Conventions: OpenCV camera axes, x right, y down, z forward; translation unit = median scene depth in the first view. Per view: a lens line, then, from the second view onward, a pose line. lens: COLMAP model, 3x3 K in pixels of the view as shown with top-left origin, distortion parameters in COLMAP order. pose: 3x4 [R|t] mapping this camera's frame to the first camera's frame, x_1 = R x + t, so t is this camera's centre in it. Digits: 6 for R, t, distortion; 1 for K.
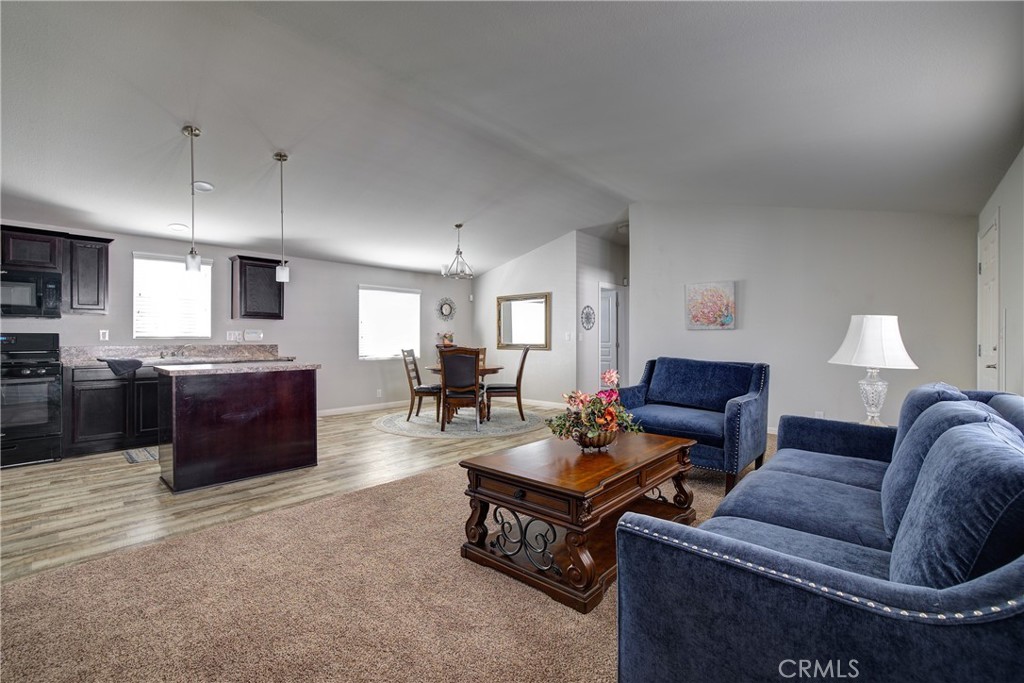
lens RADIAL K [[441.2, 0, 516.2], [0, 441.2, 341.1], [0, 0, 1]] dist [-0.039549, 0.008028]
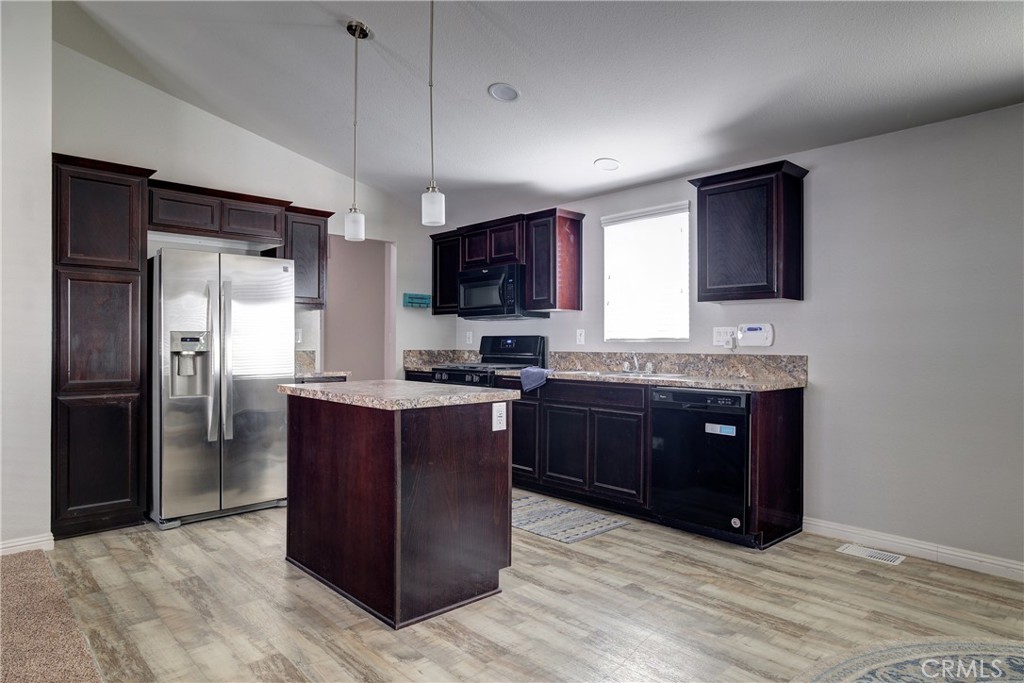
lens RADIAL K [[653.6, 0, 503.5], [0, 653.6, 320.1], [0, 0, 1]] dist [0.051996, 0.001164]
pose [[-0.077134, -0.036675, -0.996346, 0.153669], [-0.009458, 0.999305, -0.036051, -0.000969], [0.996976, 0.006643, -0.077427, 0.803272]]
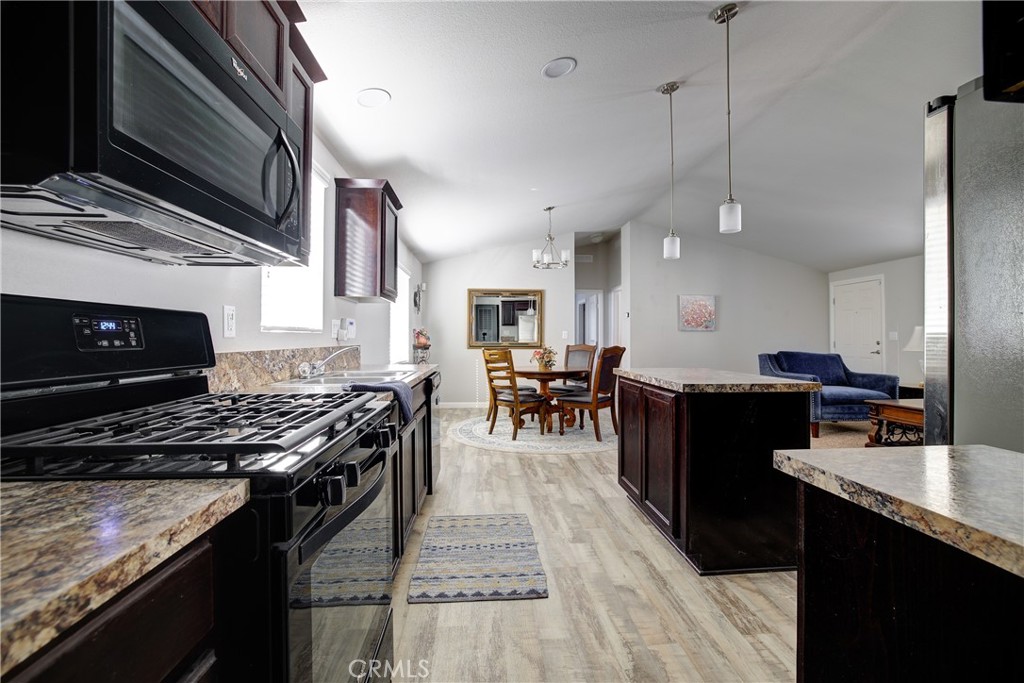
lens RADIAL K [[441.2, 0, 512.7], [0, 441.2, 335.0], [0, 0, 1]] dist [-0.039549, 0.008028]
pose [[0.682482, 0.007343, 0.730866, -0.899128], [0.000065, 0.999949, -0.010107, 0.001086], [-0.730903, 0.006945, 0.682446, 0.487451]]
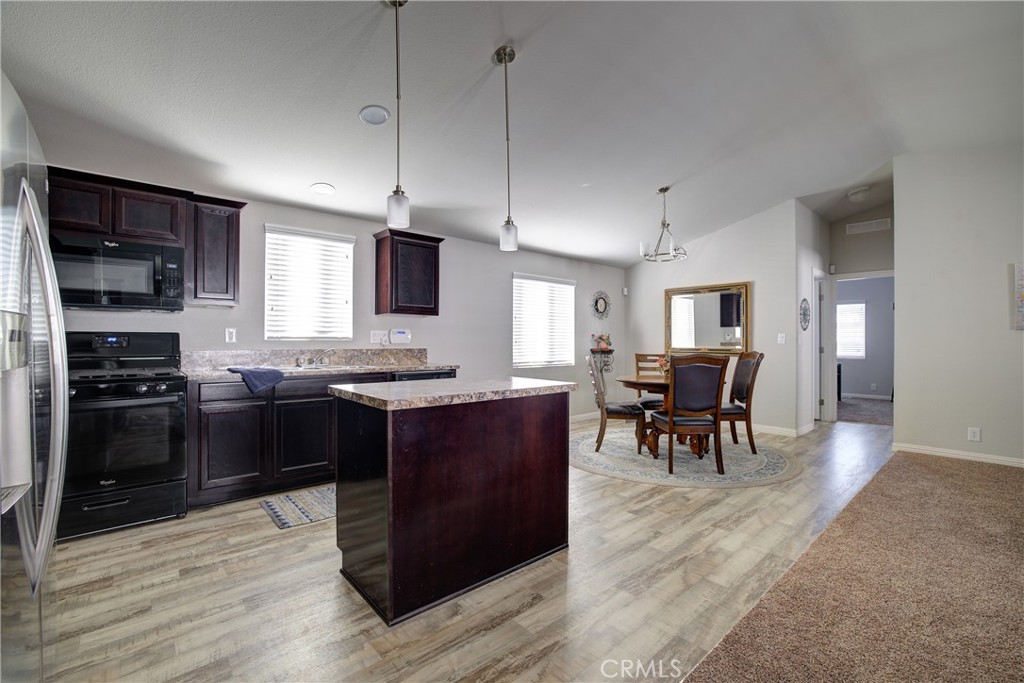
lens RADIAL K [[441.2, 0, 508.4], [0, 441.2, 342.3], [0, 0, 1]] dist [-0.039549, 0.008028]
pose [[0.992670, 0.004429, -0.120778, -0.332716], [-0.004619, 0.999989, -0.001290, -0.002706], [0.120771, 0.001839, 0.992679, 0.262621]]
